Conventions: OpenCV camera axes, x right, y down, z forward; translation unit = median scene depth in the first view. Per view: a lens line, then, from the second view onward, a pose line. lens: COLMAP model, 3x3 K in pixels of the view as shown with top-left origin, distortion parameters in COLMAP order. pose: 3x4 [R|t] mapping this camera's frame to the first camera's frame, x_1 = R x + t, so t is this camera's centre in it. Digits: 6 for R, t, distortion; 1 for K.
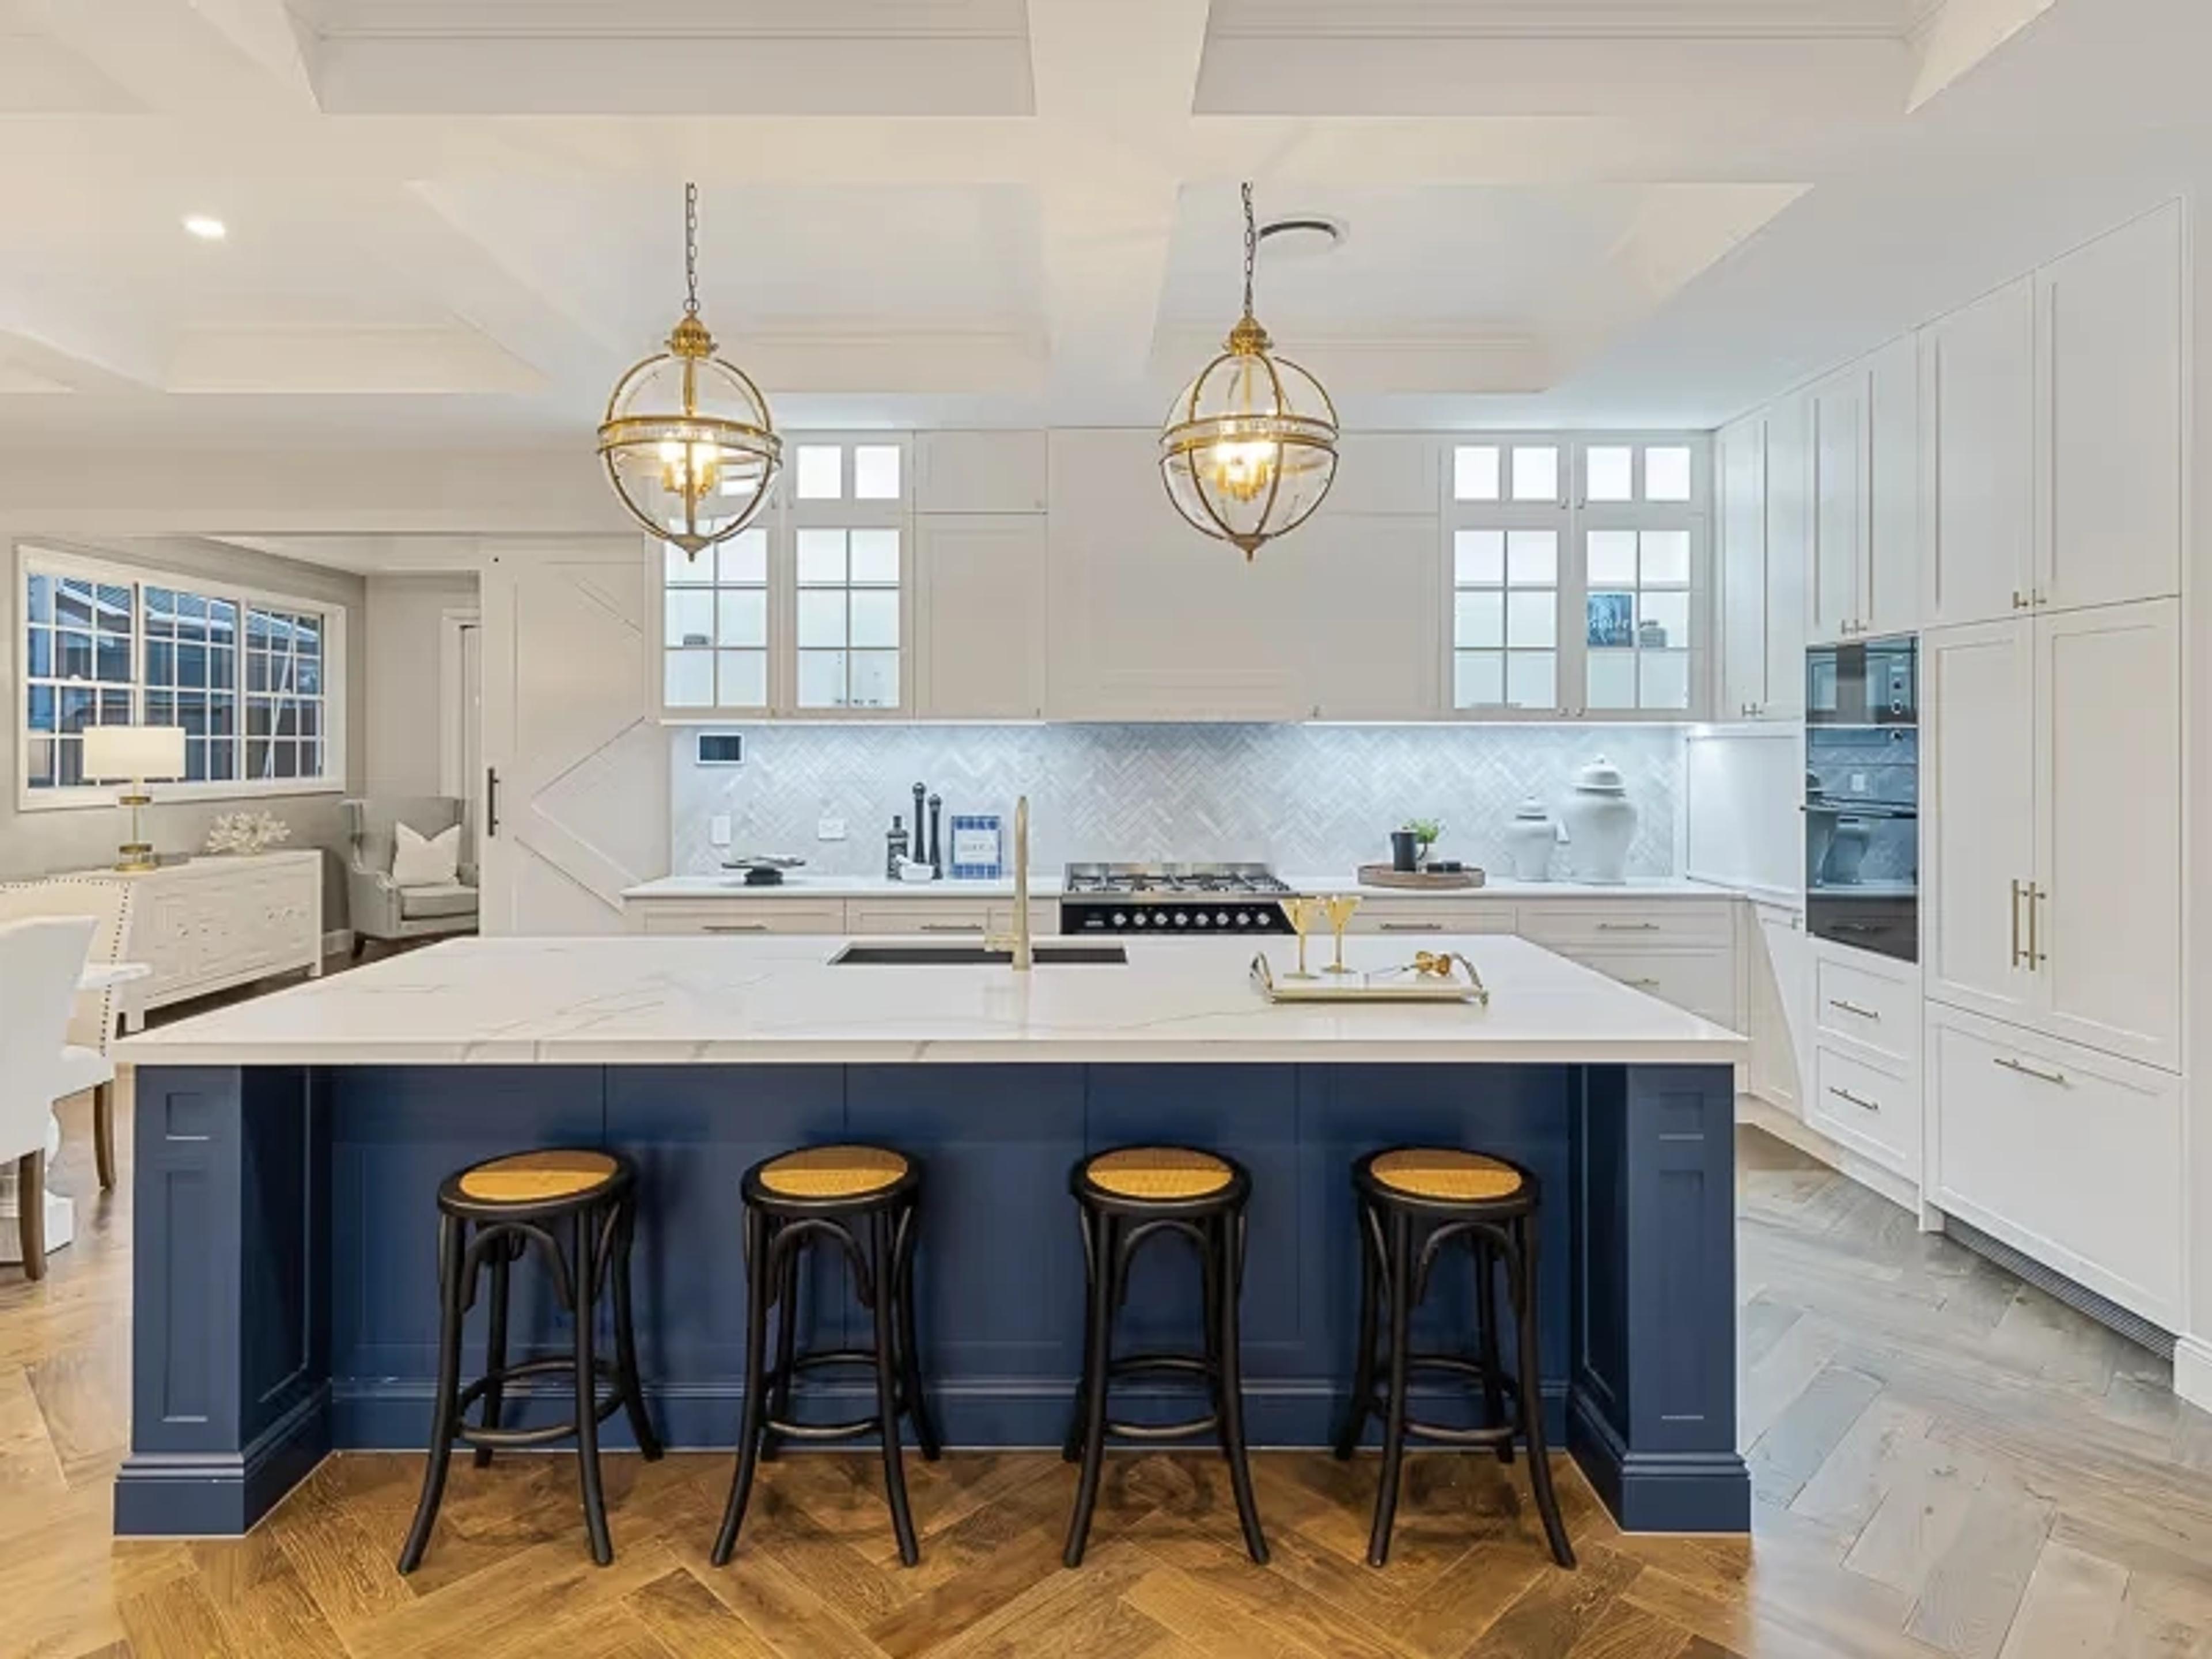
lens RADIAL K [[1314.3, 0, 1115.3], [0, 1314.3, 735.6], [0, 0, 1]] dist [0.004091, -0.001343]
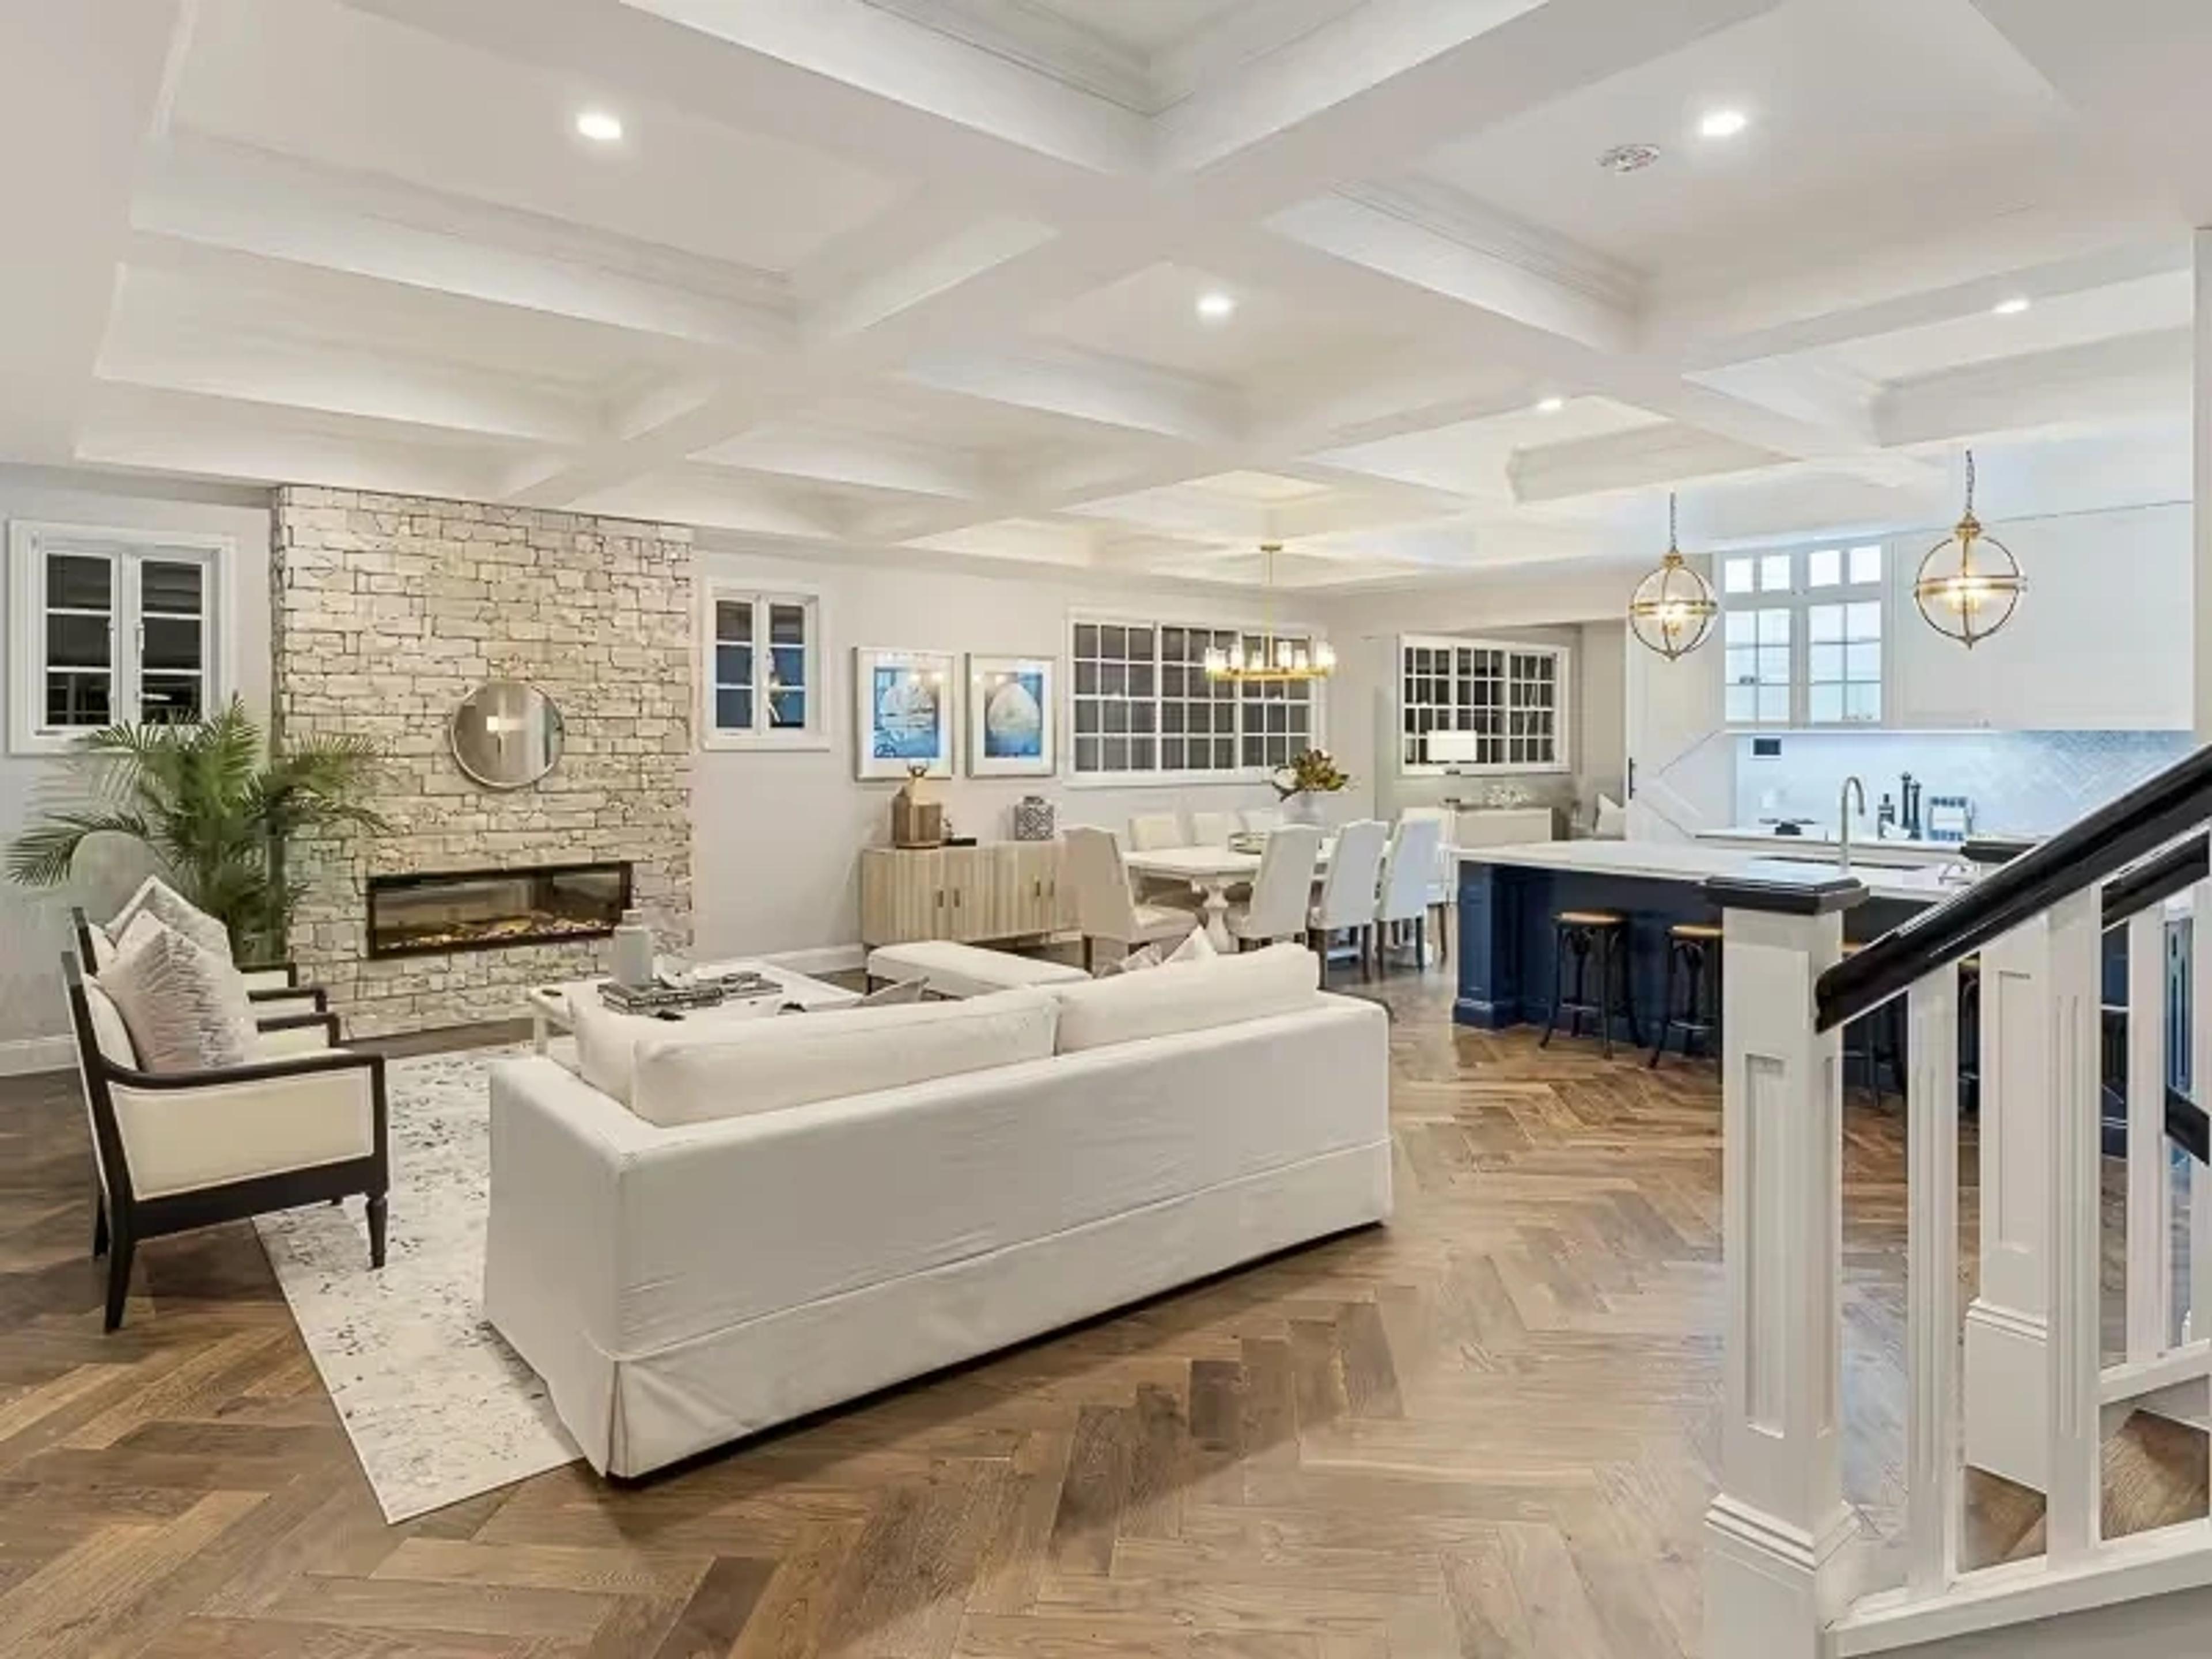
lens RADIAL K [[1314.3, 0, 1120.8], [0, 1314.3, 741.2], [0, 0, 1]] dist [0.004091, -0.001343]
pose [[0.636323, 0.006037, -0.771399, 0.418038], [0.002117, 0.999952, 0.009572, -0.014179], [0.771420, -0.007724, 0.636280, -0.584946]]
